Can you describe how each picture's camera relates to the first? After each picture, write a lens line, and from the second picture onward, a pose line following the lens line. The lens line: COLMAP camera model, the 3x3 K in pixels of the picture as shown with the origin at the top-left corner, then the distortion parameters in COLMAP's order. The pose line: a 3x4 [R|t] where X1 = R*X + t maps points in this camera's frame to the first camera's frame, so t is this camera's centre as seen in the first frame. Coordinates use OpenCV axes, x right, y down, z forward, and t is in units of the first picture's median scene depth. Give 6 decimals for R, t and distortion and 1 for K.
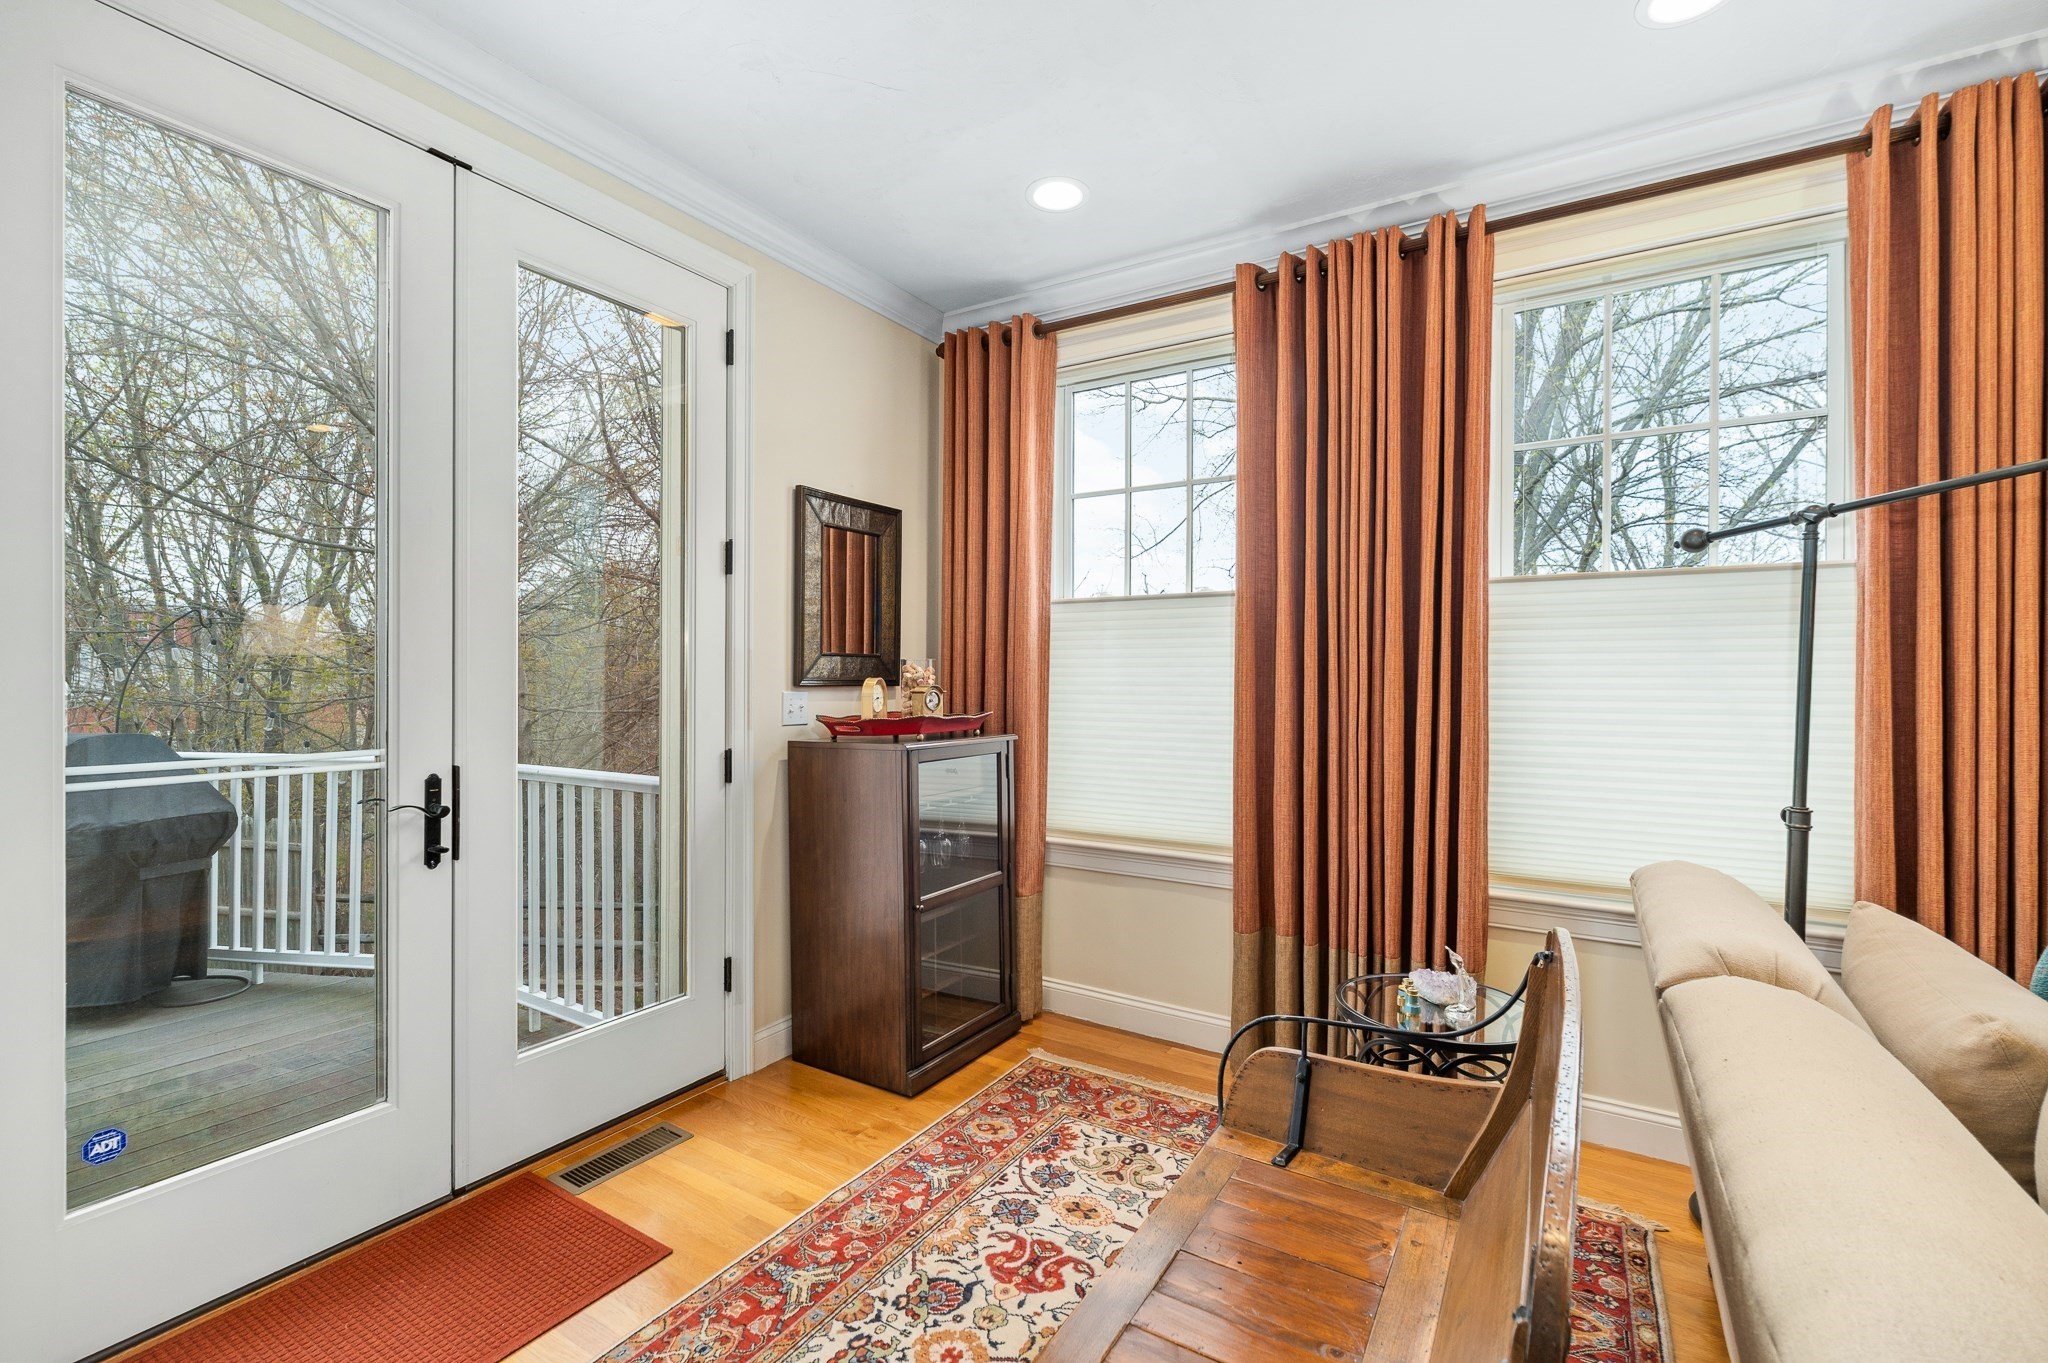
lens RADIAL K [[896.9, 0, 1026.0], [0, 896.9, 686.6], [0, 0, 1]] dist [0.003268, -0.002133]
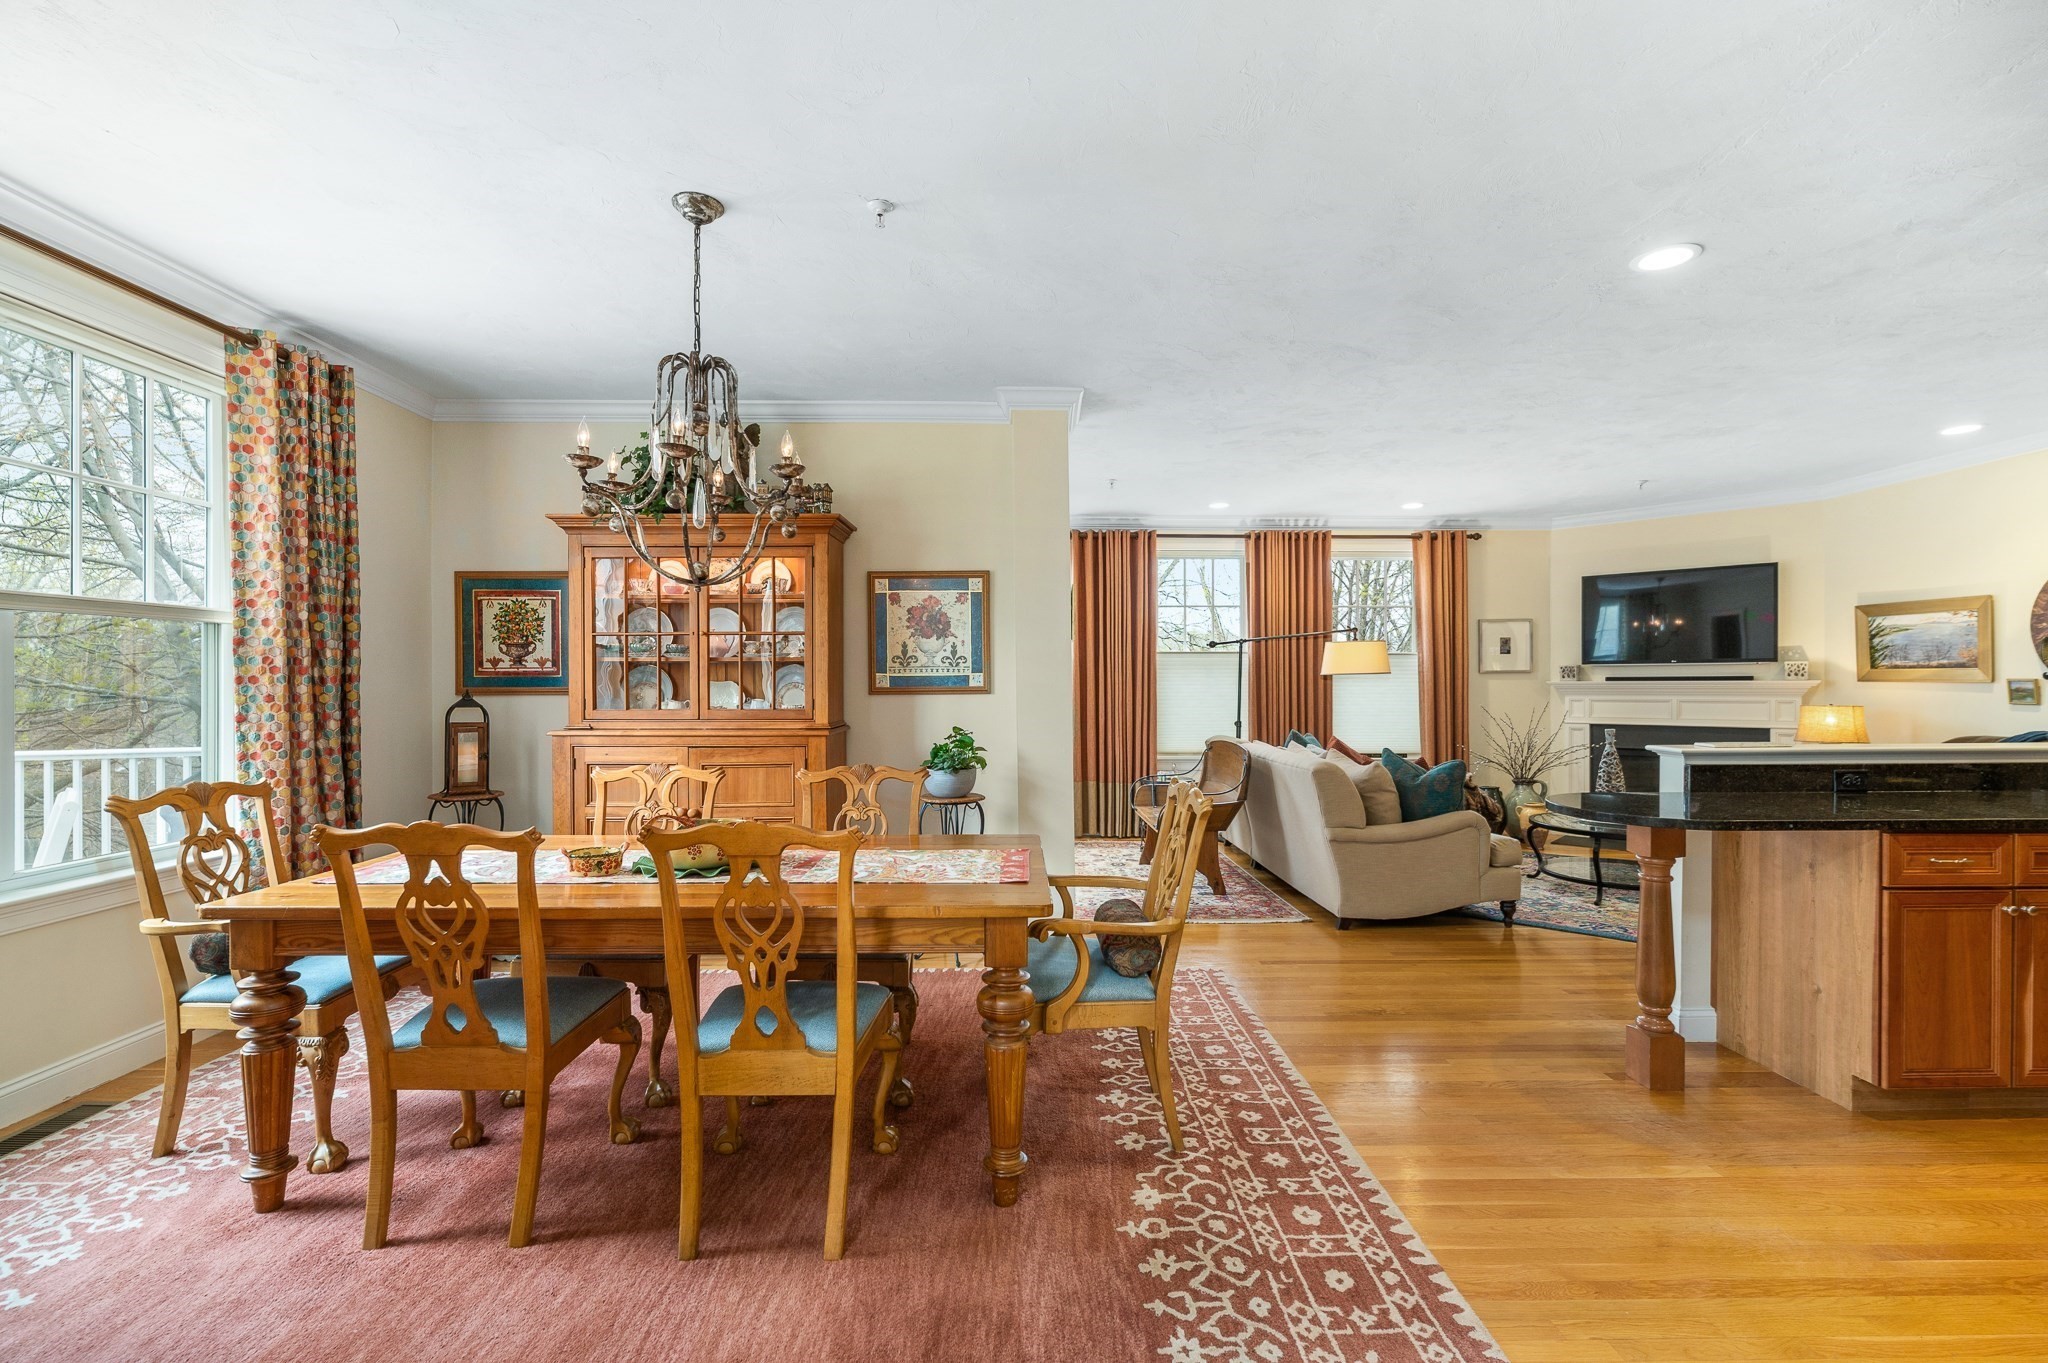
lens RADIAL K [[896.9, 0, 1025.0], [0, 896.9, 683.1], [0, 0, 1]] dist [0.003268, -0.002133]
pose [[0.840417, -0.005180, 0.541915, -1.267953], [0.009702, 0.999938, -0.005488, -0.004118], [-0.541853, 0.009870, 0.840415, -1.093029]]
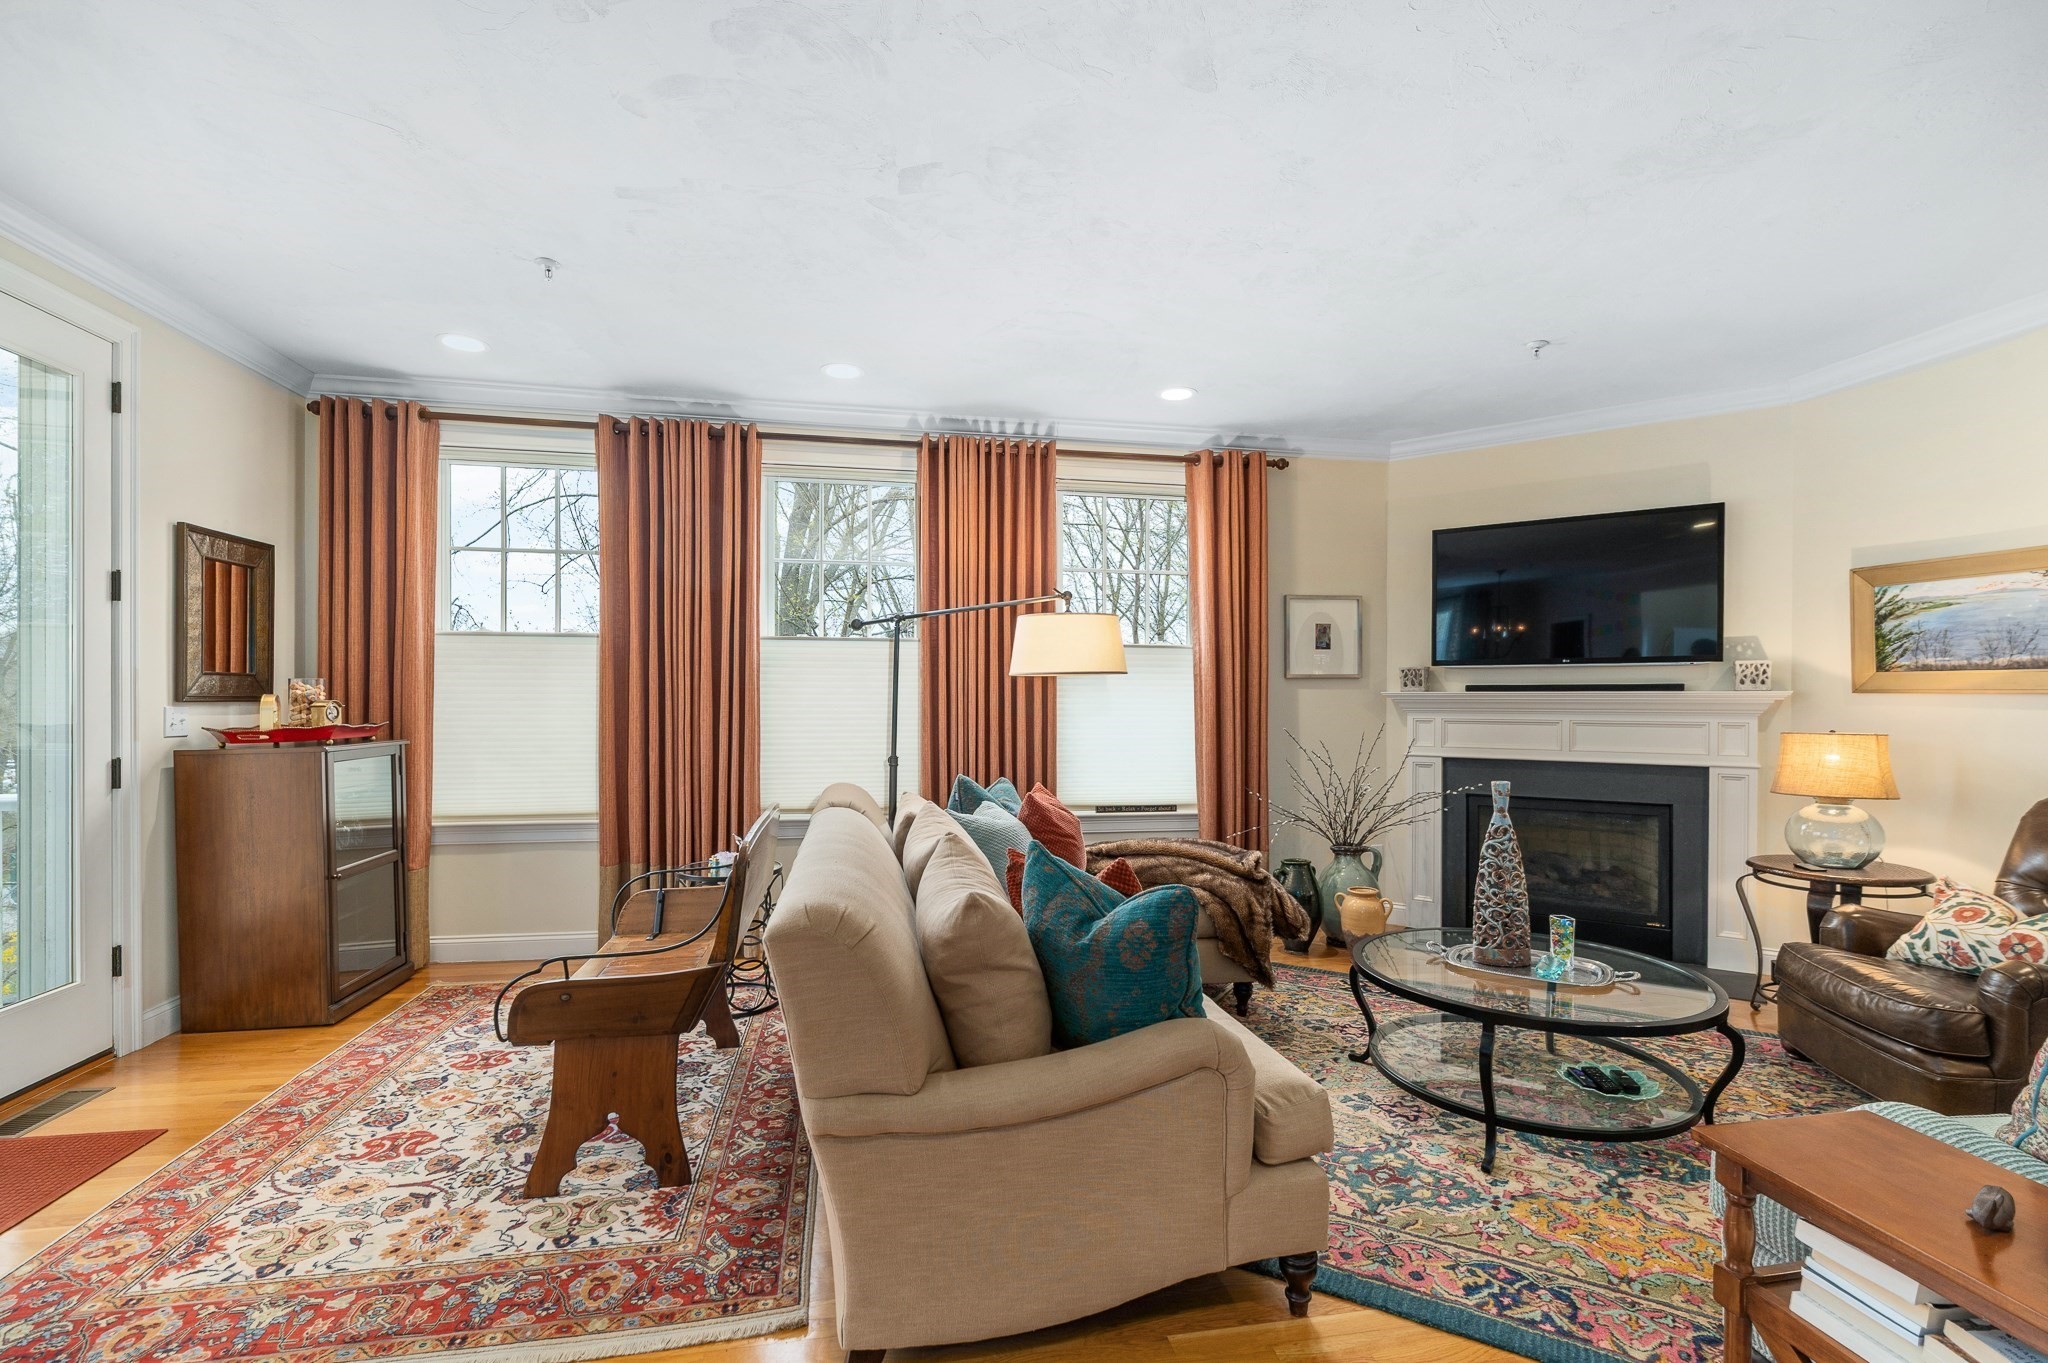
lens RADIAL K [[896.9, 0, 1035.8], [0, 896.9, 701.9], [0, 0, 1]] dist [0.003268, -0.002133]
pose [[0.739875, -0.004488, 0.672729, -0.218552], [0.005811, 0.999983, 0.000280, 0.005673], [-0.672719, 0.003702, 0.739889, -0.544444]]
